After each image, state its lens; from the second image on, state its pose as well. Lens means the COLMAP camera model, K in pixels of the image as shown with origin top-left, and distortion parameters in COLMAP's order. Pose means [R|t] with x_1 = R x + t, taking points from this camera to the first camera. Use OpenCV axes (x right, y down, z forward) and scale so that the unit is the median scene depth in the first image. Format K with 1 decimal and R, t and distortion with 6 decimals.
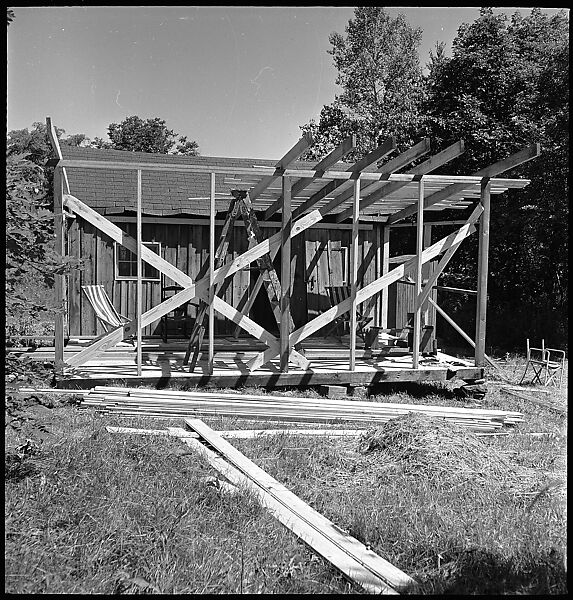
lens RADIAL K [[759.0, 0, 286.5], [0, 759.0, 300.0], [0, 0, 1]] dist [0.007863, -0.062369]
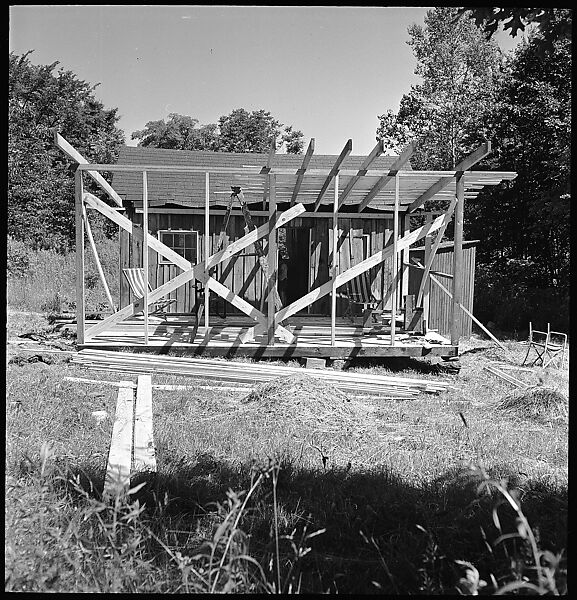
lens RADIAL K [[767.7, 0, 288.5], [0, 767.7, 300.0], [0, 0, 1]] dist [0.006798, -0.198104]
pose [[0.983129, 0.014125, -0.182365, 0.228487], [-0.010661, 0.999744, 0.019964, 0.003600], [0.182601, -0.017683, 0.983028, -0.133245]]
